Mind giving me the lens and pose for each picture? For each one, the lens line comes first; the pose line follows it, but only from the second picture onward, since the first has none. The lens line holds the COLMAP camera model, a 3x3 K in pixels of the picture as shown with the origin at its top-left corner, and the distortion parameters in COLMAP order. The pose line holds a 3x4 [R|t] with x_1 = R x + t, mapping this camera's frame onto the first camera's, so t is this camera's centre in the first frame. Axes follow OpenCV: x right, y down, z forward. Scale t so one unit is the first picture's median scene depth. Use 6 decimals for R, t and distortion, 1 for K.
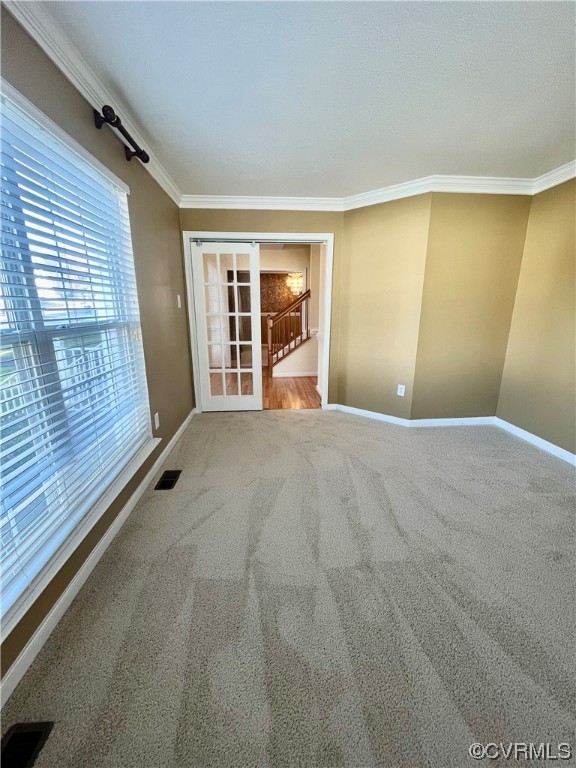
lens RADIAL K [[312.9, 0, 287.7], [0, 312.9, 384.7], [0, 0, 1]] dist [-0.001808, -0.000363]
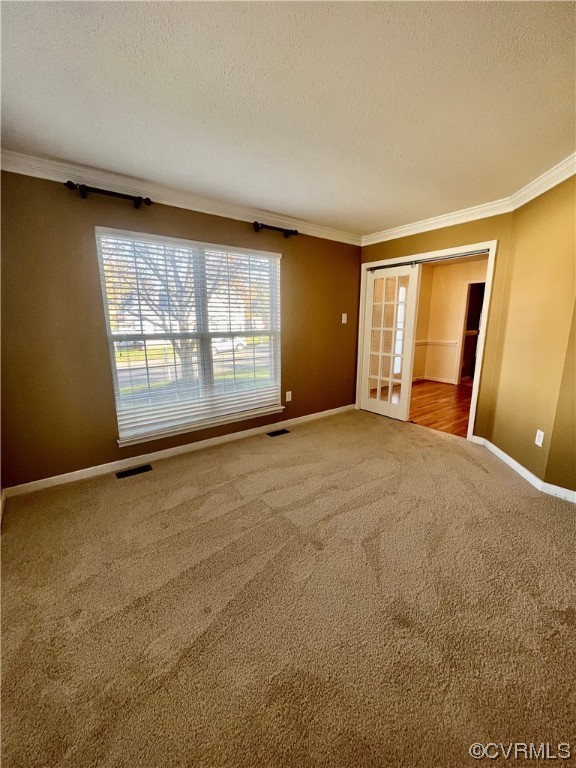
lens RADIAL K [[312.9, 0, 283.2], [0, 312.9, 382.4], [0, 0, 1]] dist [-0.001808, -0.000363]
pose [[0.532220, 0.165049, -0.830361, 0.631057], [-0.202933, 0.977089, 0.064144, -0.033860], [0.821924, 0.134369, 0.553521, 0.090762]]
